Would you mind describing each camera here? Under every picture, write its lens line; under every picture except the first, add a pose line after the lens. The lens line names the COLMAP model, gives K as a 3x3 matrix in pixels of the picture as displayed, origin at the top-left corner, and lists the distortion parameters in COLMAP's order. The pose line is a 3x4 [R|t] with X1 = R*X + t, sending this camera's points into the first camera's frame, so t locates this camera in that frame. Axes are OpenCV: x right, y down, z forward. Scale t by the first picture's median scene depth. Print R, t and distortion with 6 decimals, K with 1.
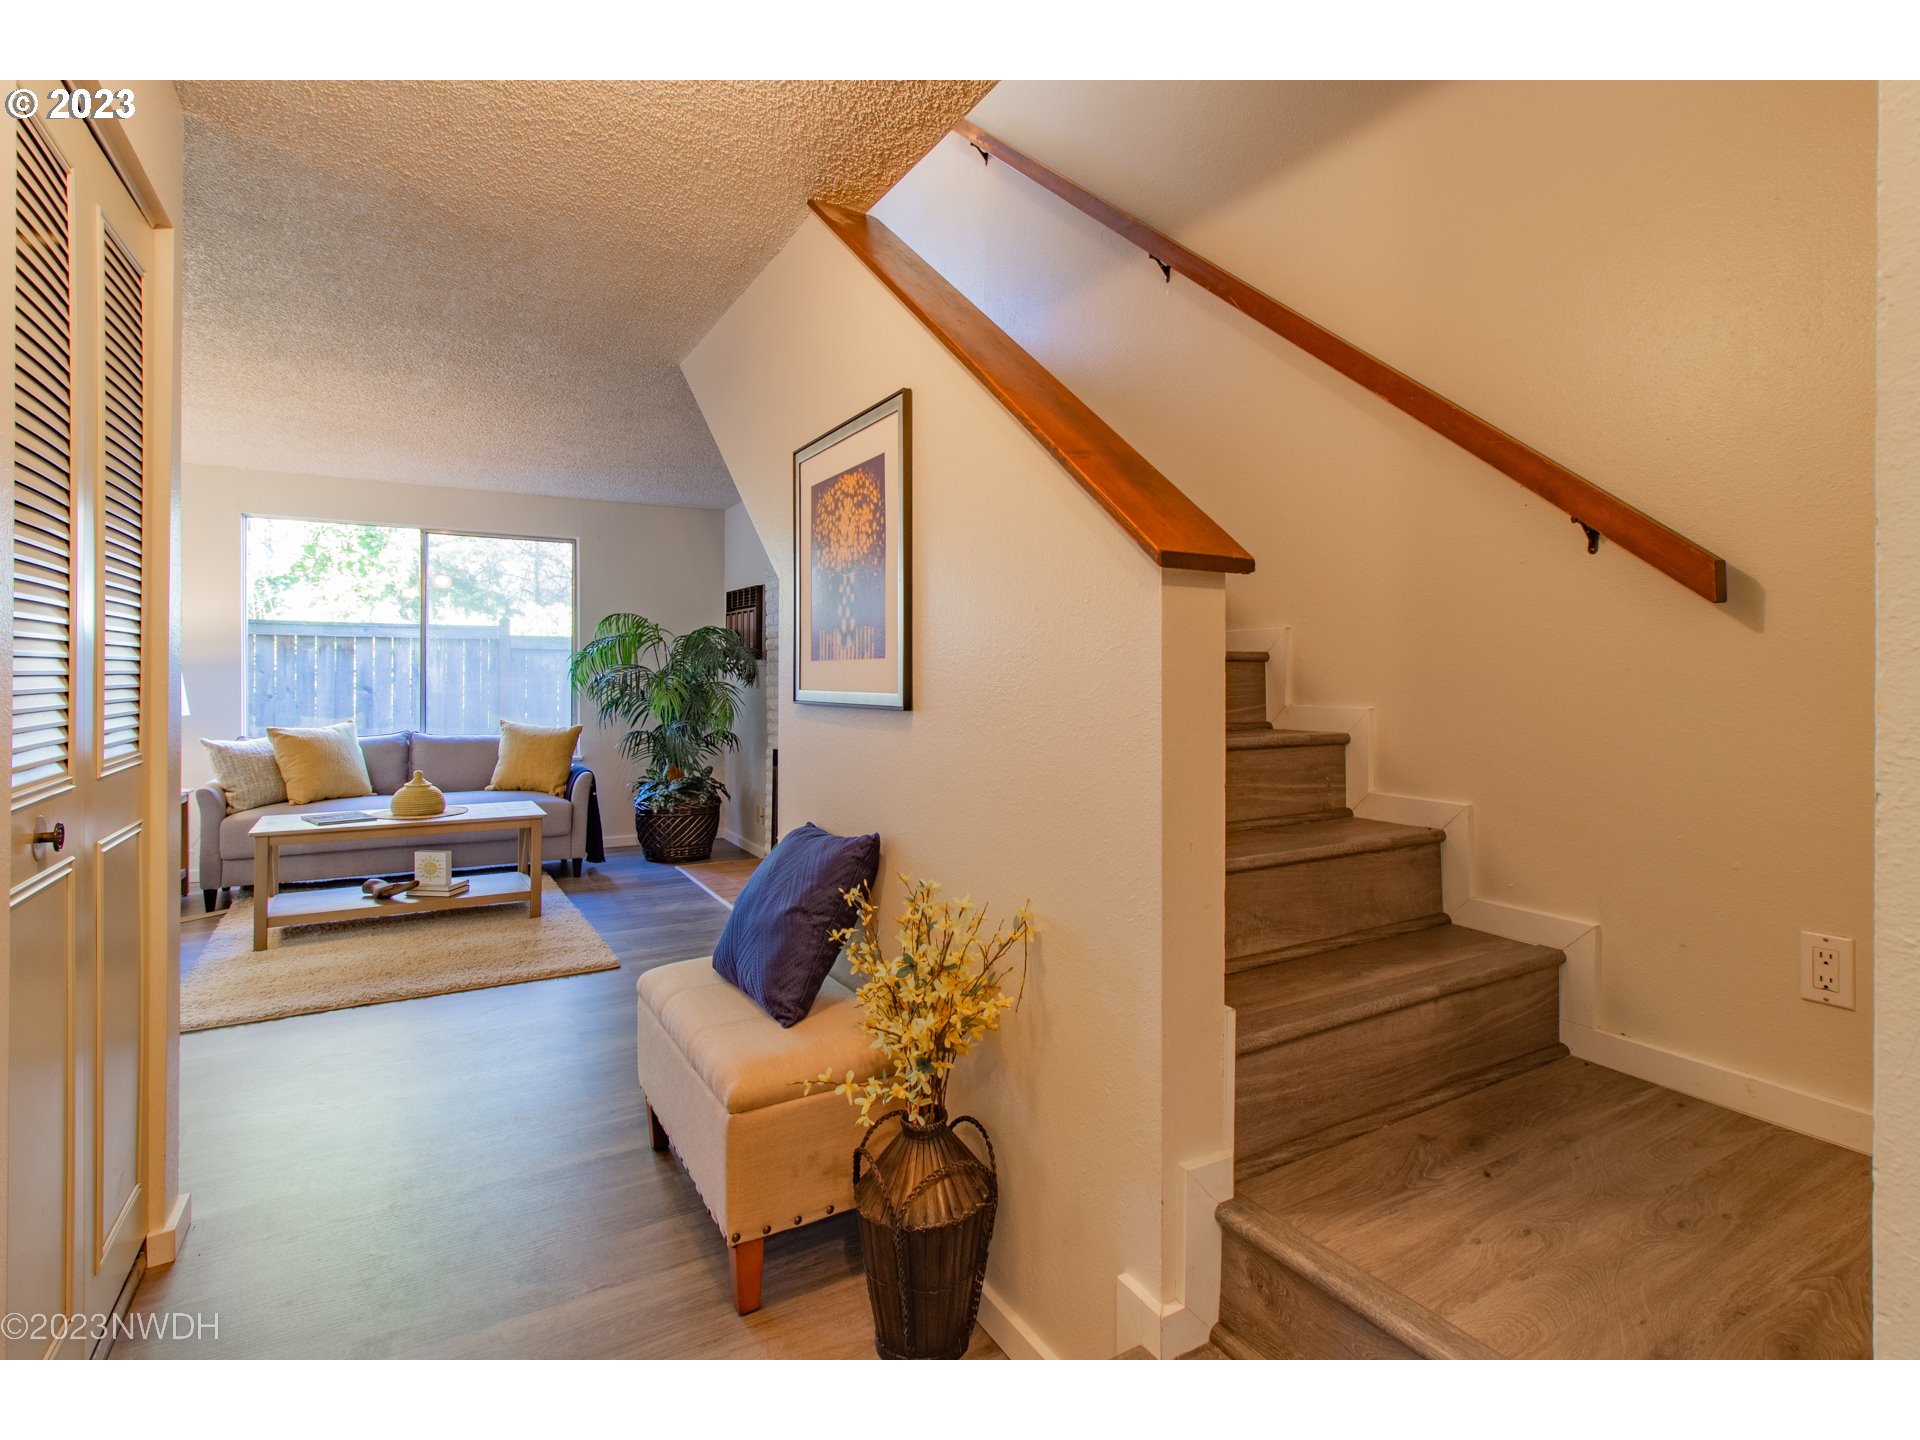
lens RADIAL K [[956.0, 0, 974.9], [0, 956.0, 677.3], [0, 0, 1]] dist [0.001772, 0.001671]
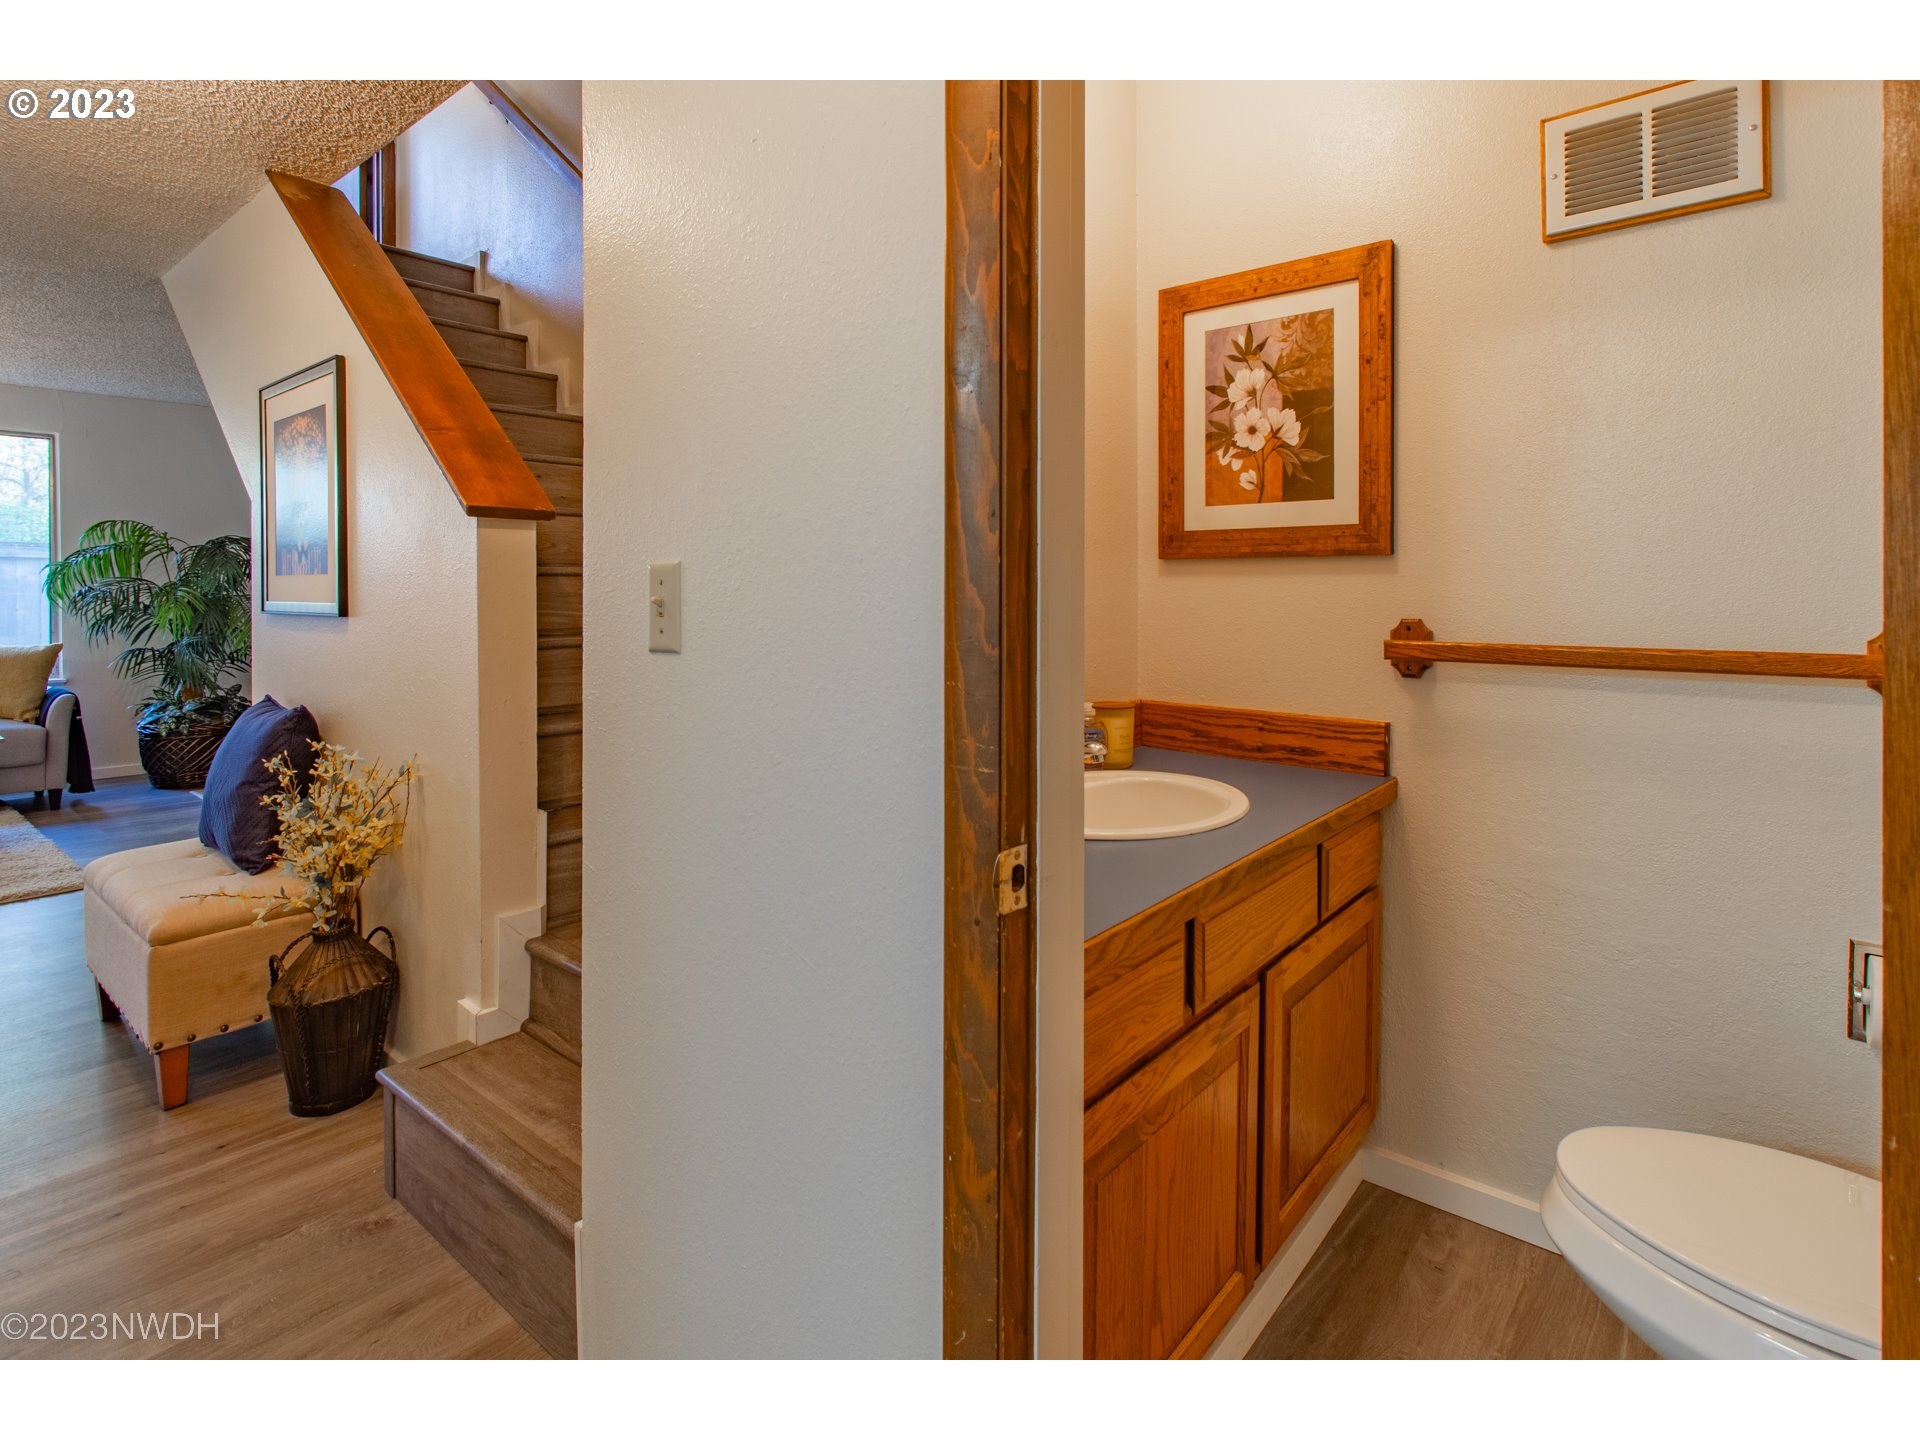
lens RADIAL K [[965.7, 0, 995.6], [0, 965.7, 598.9], [0, 0, 1]] dist [0.002393, -0.000440]
pose [[0.938532, -0.005794, 0.345143, 0.117698], [0.002113, 0.999937, 0.011039, -0.000204], [-0.345185, -0.009632, 0.938485, -0.187545]]
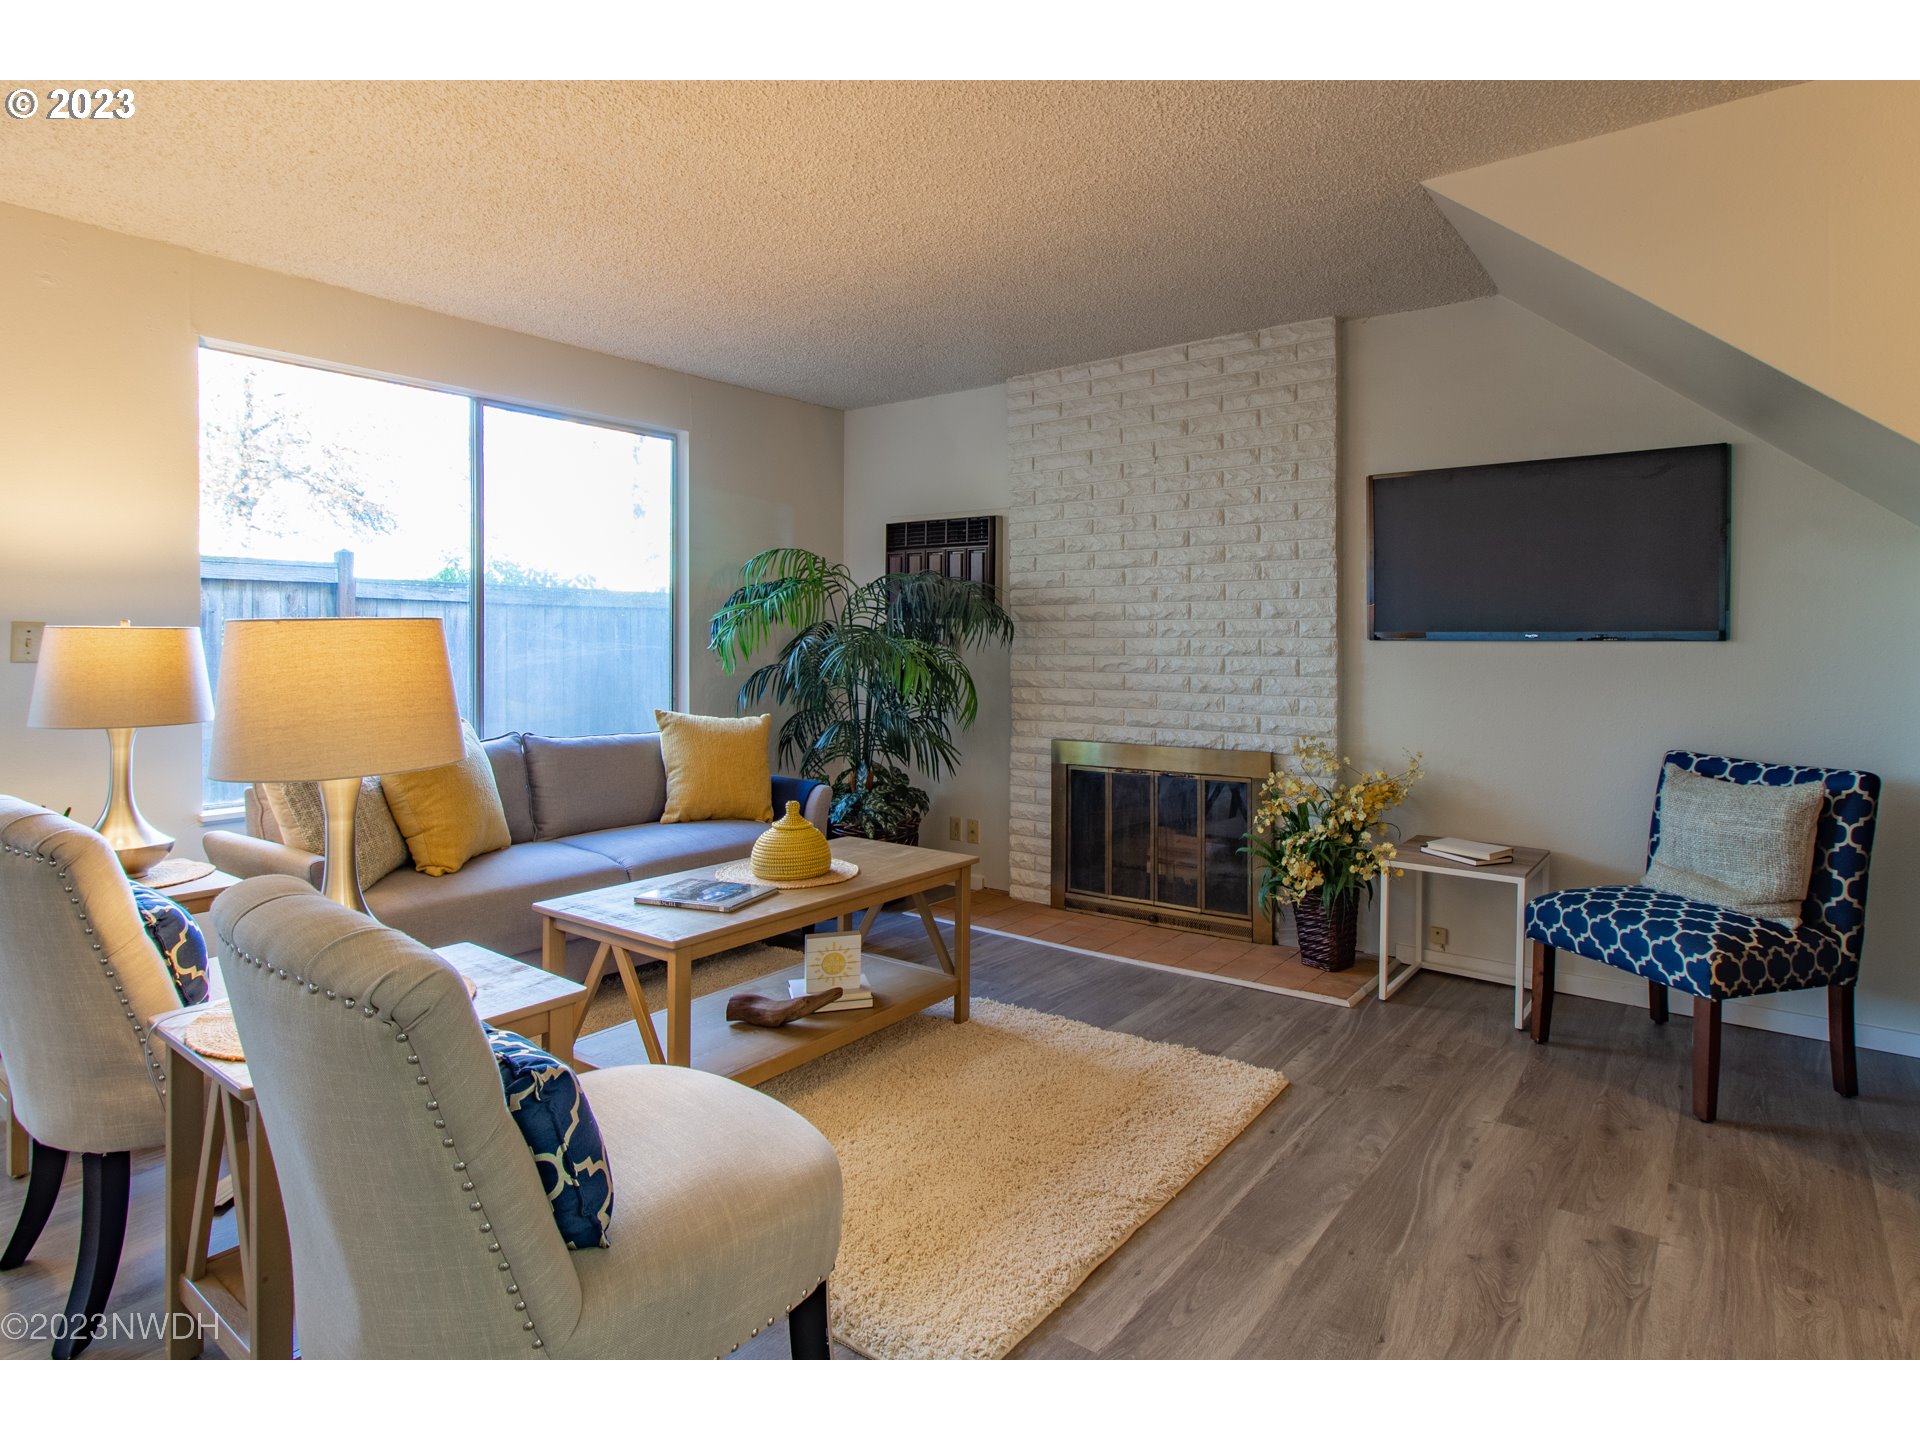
lens RADIAL K [[1014.3, 0, 976.4], [0, 1014.3, 657.8], [0, 0, 1]] dist [0.003189, 0.002583]
pose [[0.923591, -0.006359, 0.383327, -0.630779], [-0.000069, 0.999860, 0.016753, -0.001427], [-0.383380, -0.015499, 0.923461, 0.341844]]
